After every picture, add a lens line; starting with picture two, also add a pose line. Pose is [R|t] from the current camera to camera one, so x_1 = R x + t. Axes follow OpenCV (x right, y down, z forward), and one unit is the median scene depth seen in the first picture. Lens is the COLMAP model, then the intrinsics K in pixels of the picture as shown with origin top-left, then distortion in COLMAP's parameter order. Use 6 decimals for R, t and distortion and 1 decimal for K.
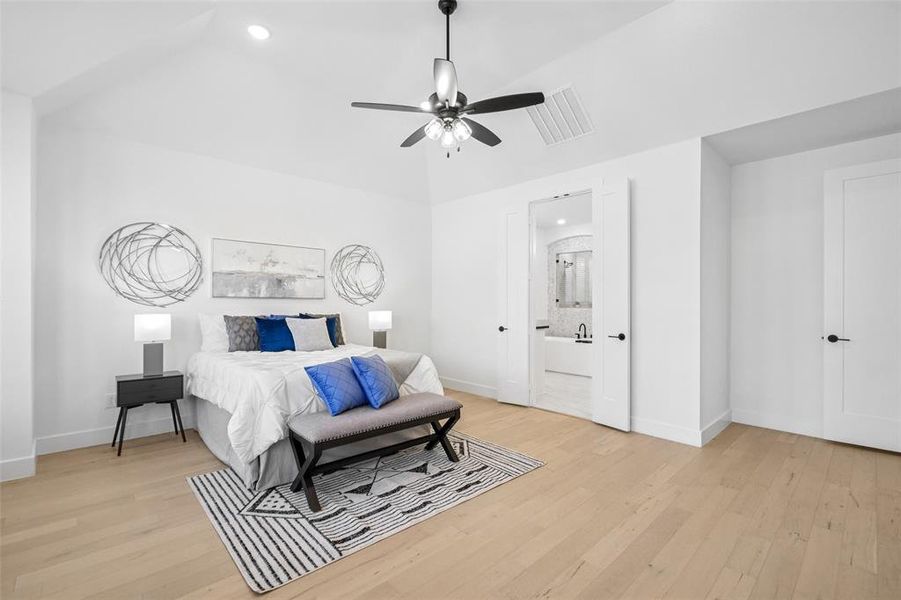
lens RADIAL K [[400.7, 0, 469.4], [0, 400.7, 297.9], [0, 0, 1]] dist [0.016880, 0.000419]
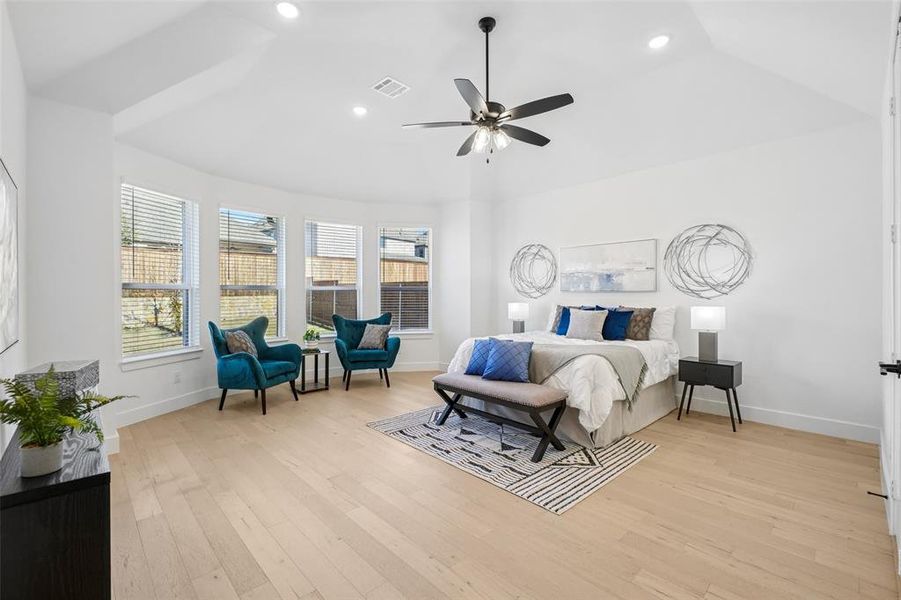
lens RADIAL K [[400.7, 0, 448.5], [0, 400.7, 302.5], [0, 0, 1]] dist [0.016880, 0.000419]
pose [[-0.021096, 0.016600, -0.999640, 0.683195], [0.011495, 0.999800, 0.016360, 0.007649], [0.999711, -0.011146, -0.021283, 0.607286]]
